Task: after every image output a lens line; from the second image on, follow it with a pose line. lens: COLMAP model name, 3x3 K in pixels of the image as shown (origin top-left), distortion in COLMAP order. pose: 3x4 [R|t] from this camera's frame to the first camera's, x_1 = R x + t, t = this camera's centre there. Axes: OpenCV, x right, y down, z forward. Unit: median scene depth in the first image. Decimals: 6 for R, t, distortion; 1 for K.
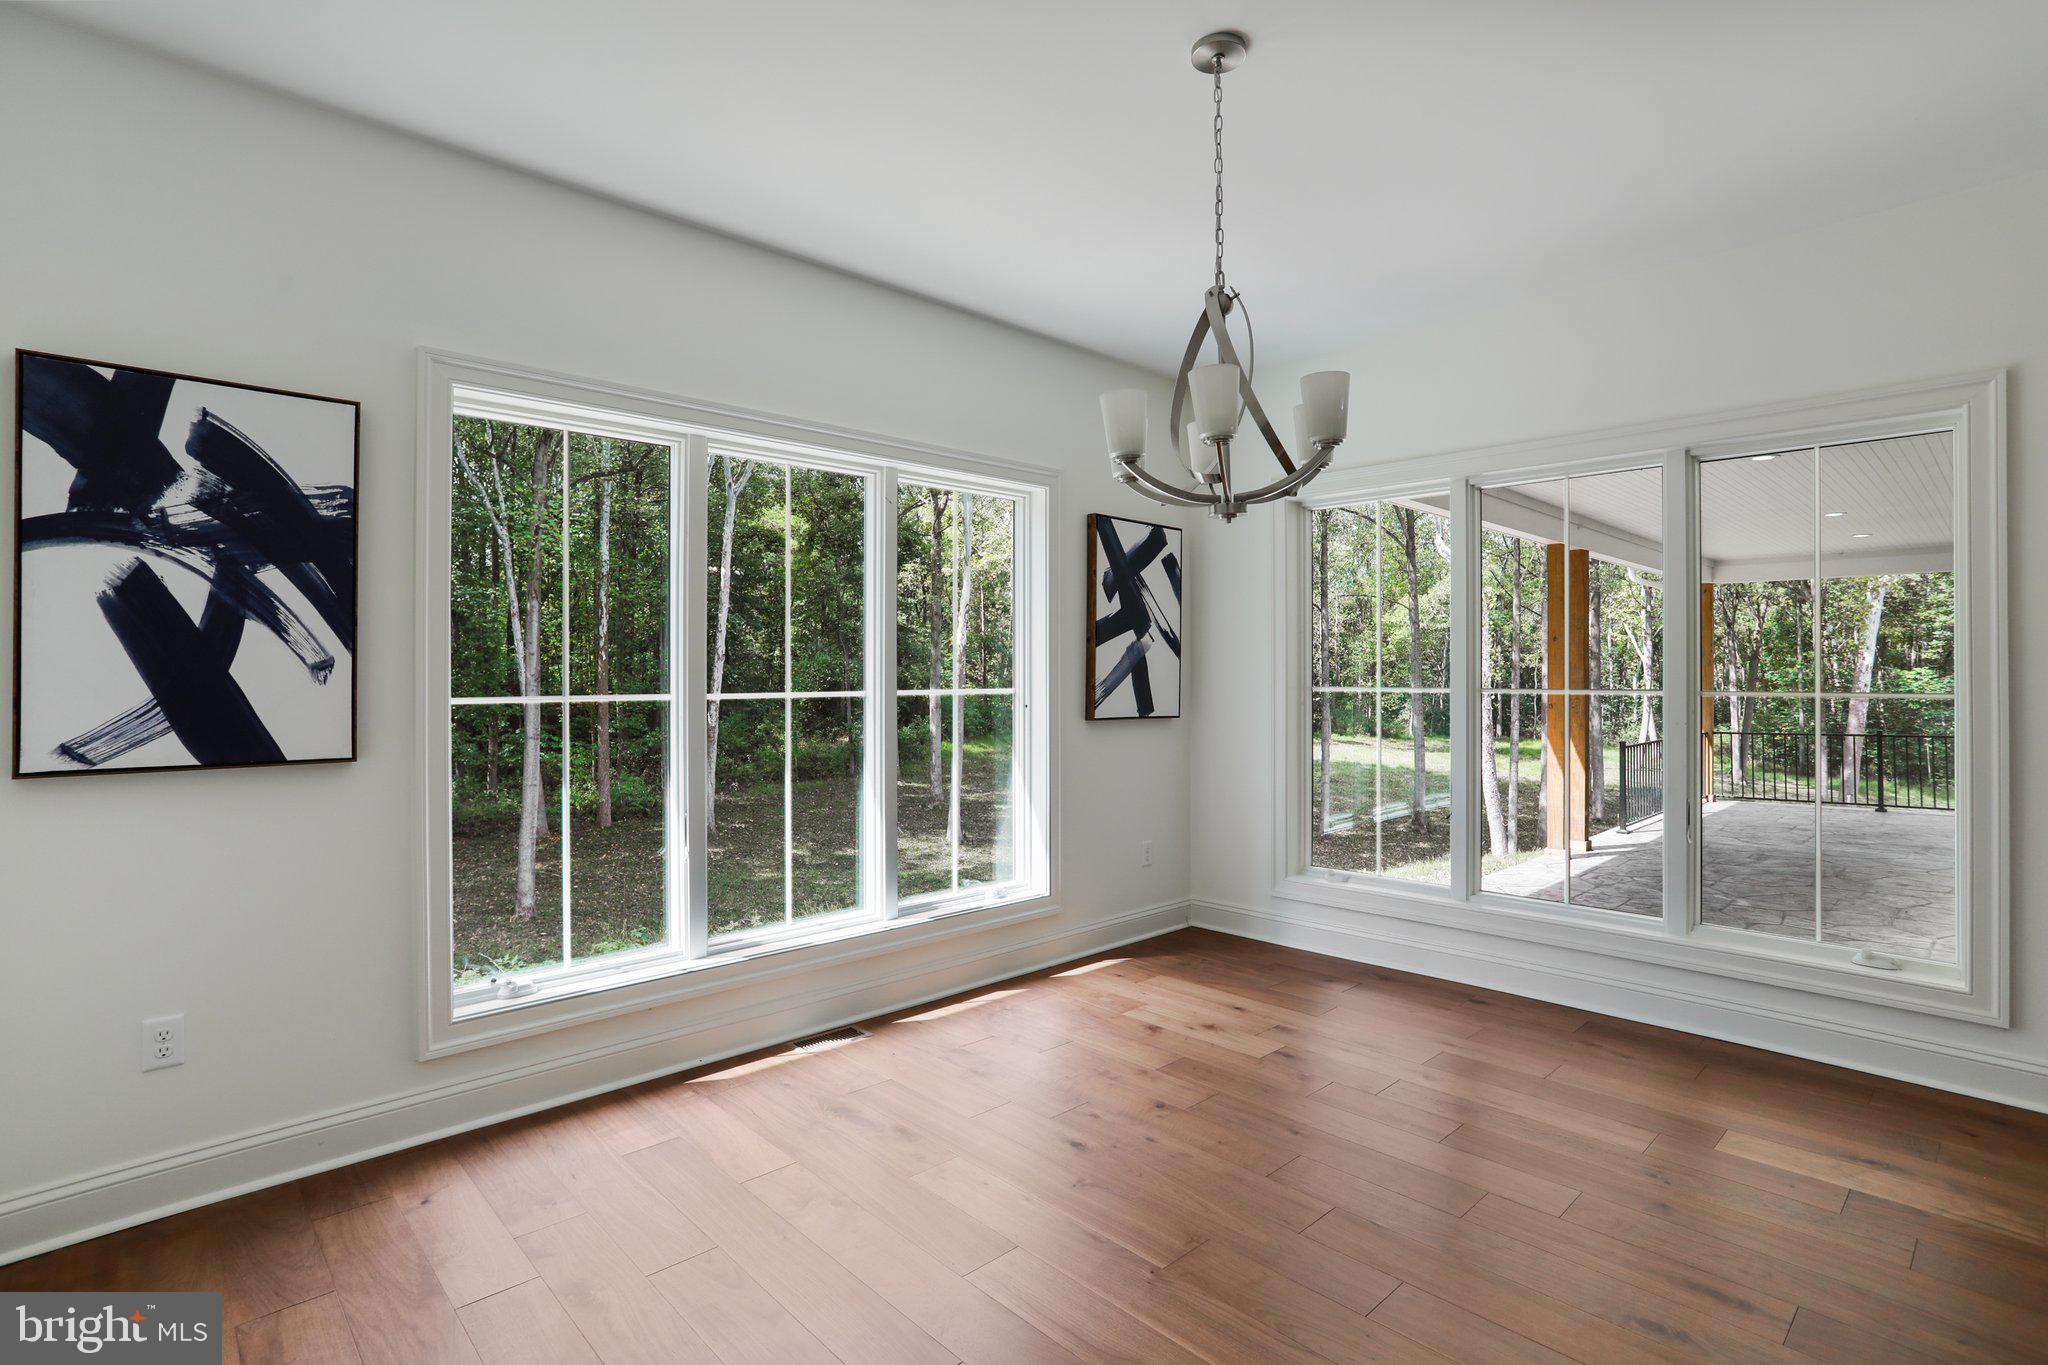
lens RADIAL K [[989.4, 0, 1024.5], [0, 989.4, 661.3], [0, 0, 1]] dist [-0.065037, 0.034160]
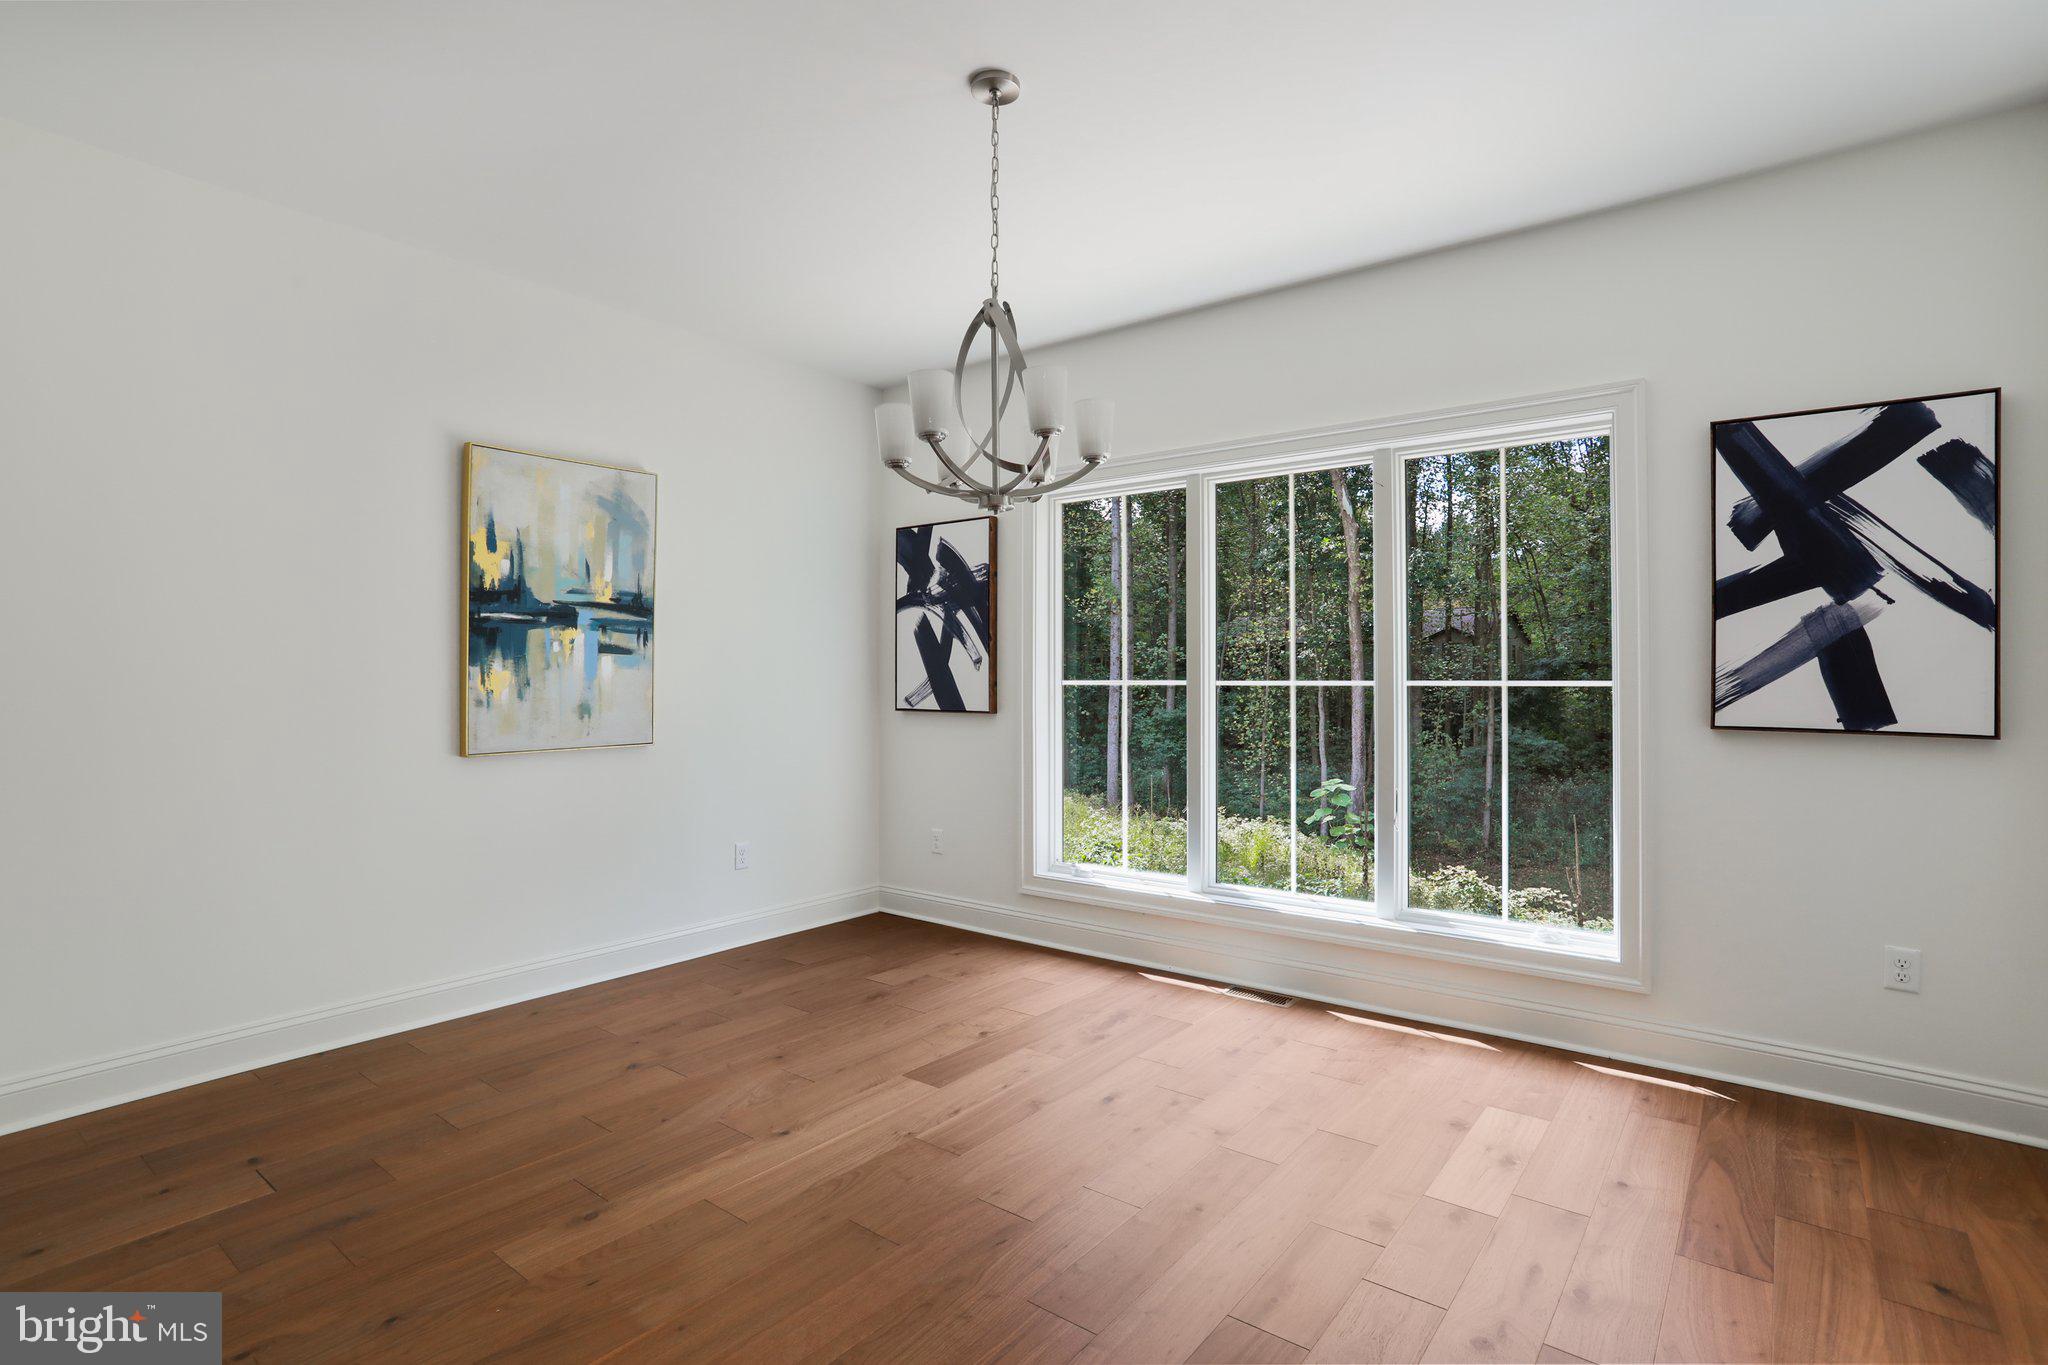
lens RADIAL K [[1021.8, 0, 1019.0], [0, 1021.8, 632.3], [0, 0, 1]] dist [-0.020372, 0.000588]
pose [[0.148341, -0.029725, -0.988489, 1.099263], [0.022059, 0.999399, -0.026743, 0.003106], [0.988690, -0.017838, 0.148907, 0.690586]]
